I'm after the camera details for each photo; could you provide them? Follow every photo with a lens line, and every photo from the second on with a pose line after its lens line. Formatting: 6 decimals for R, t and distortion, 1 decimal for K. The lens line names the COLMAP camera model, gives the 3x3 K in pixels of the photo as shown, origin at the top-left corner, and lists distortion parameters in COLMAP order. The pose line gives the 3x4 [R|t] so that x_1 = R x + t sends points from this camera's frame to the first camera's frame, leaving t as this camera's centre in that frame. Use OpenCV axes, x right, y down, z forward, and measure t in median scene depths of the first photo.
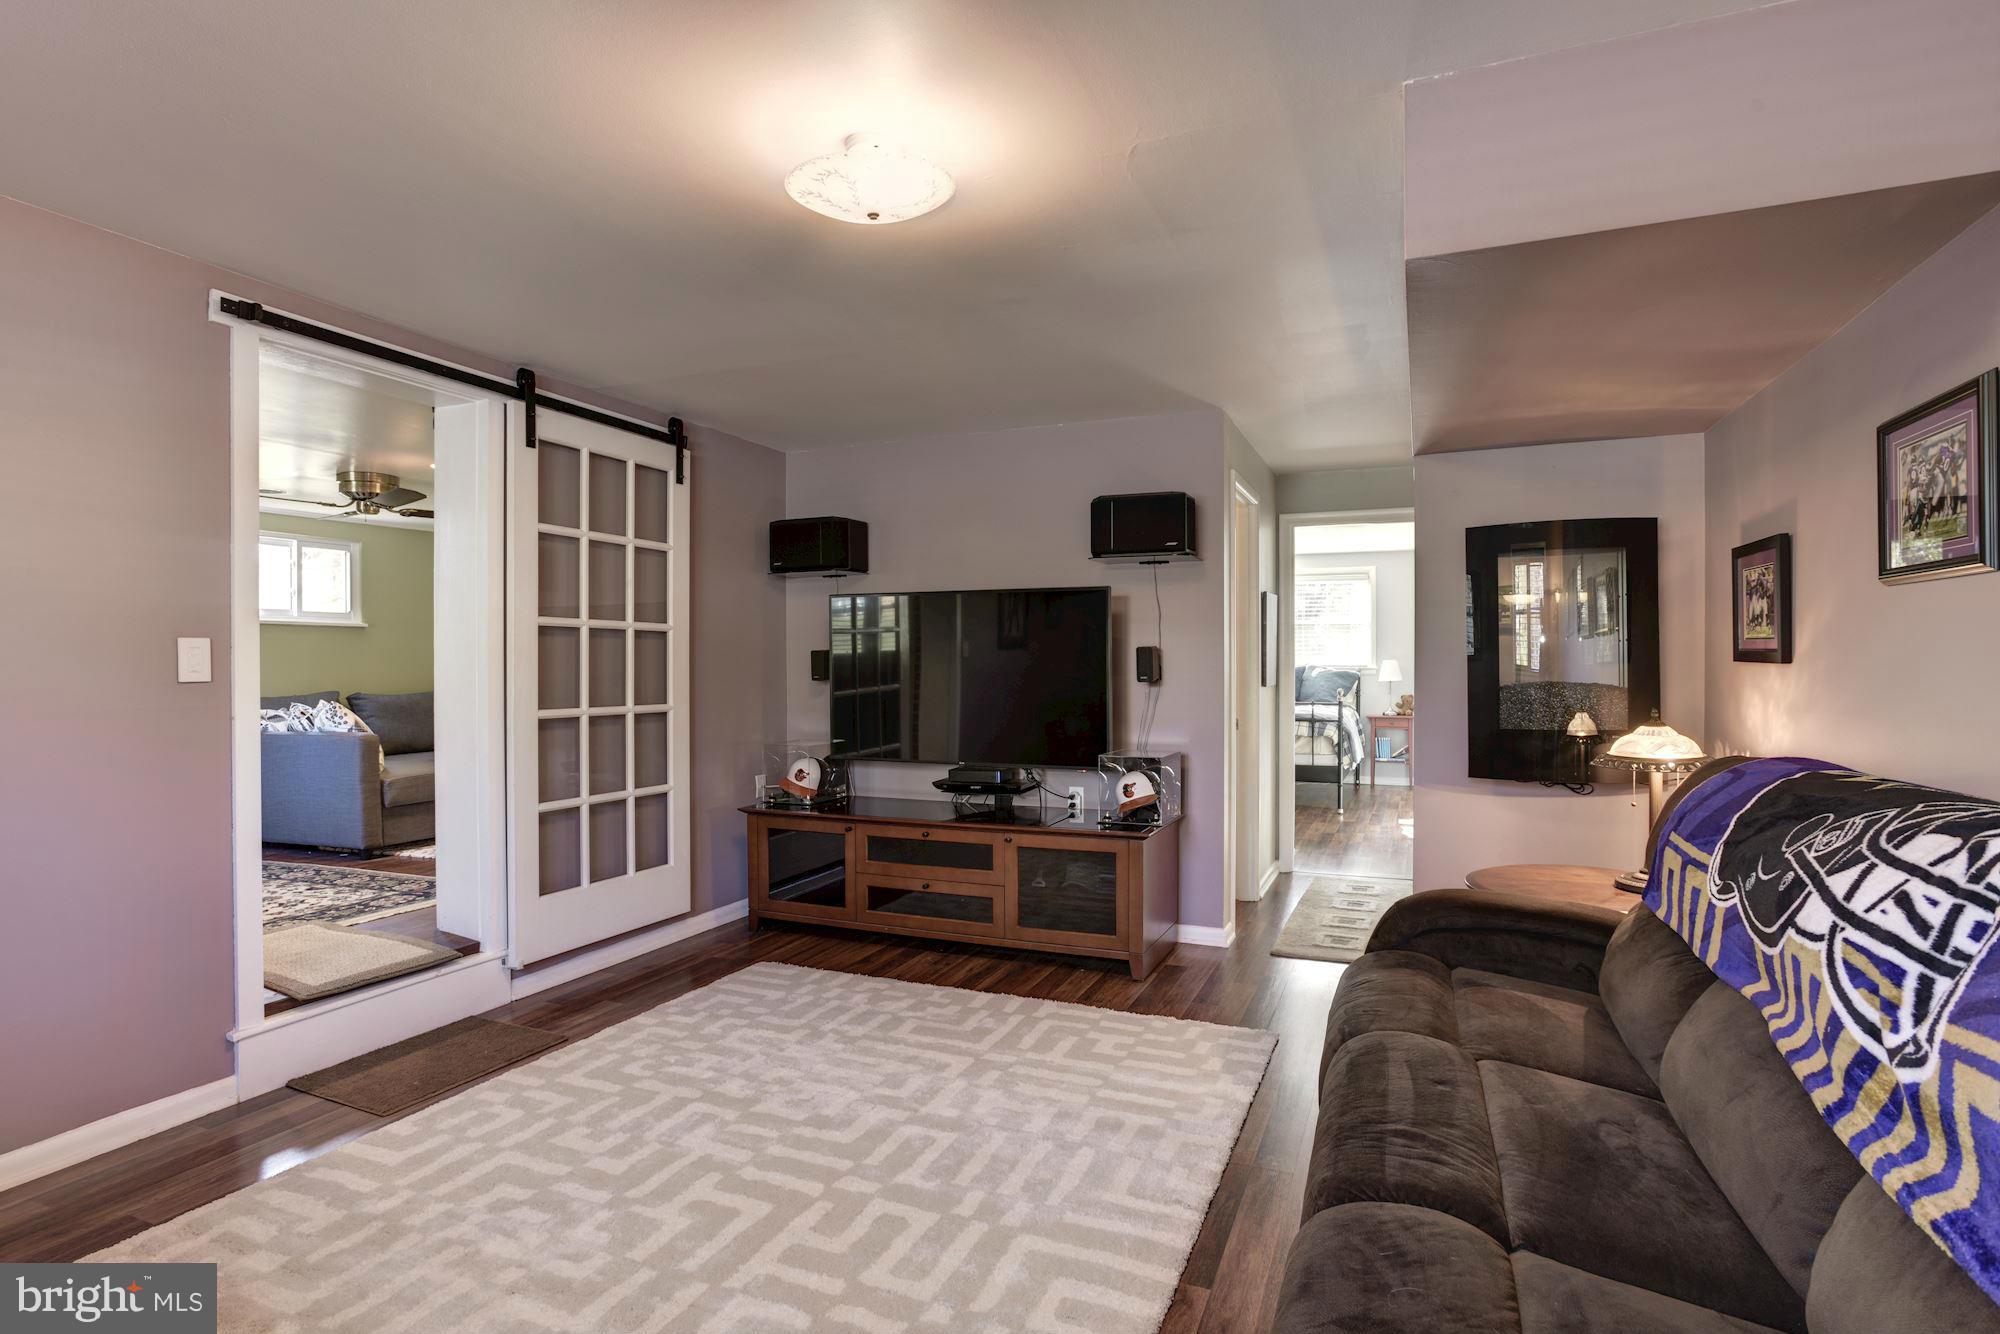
lens RADIAL K [[987.0, 0, 1000.0], [0, 987.0, 667.0], [0, 0, 1]] dist [-0.060486, 0.028846]
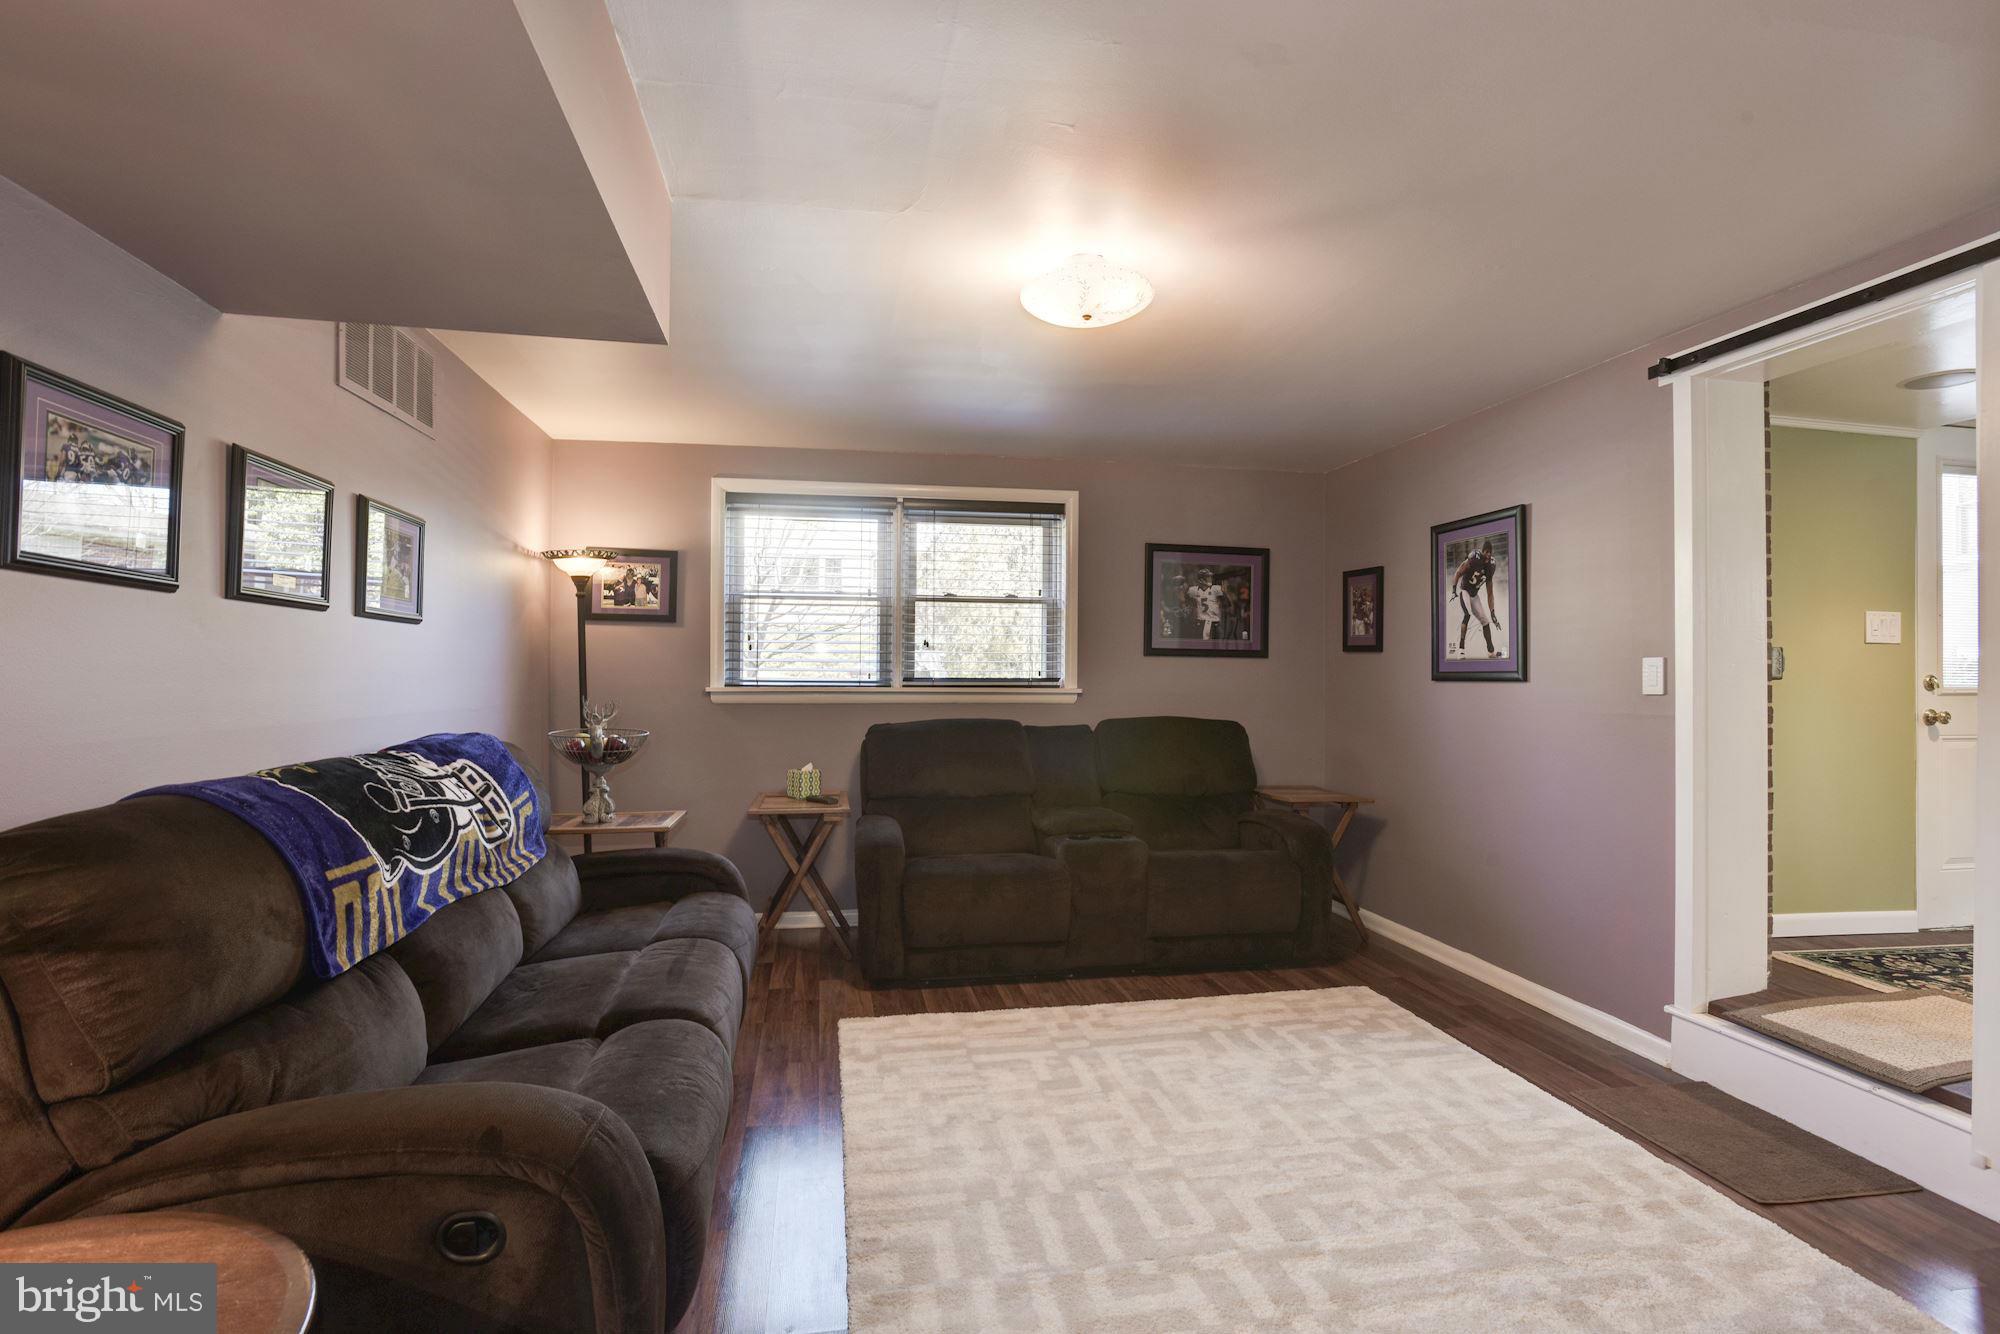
lens RADIAL K [[987.0, 0, 1000.0], [0, 987.0, 667.0], [0, 0, 1]] dist [-0.060486, 0.028846]
pose [[-0.837458, -0.006738, -0.546461, 0.506332], [-0.004555, 0.999975, -0.005351, -0.009161], [0.546483, -0.001992, -0.837468, 1.567975]]
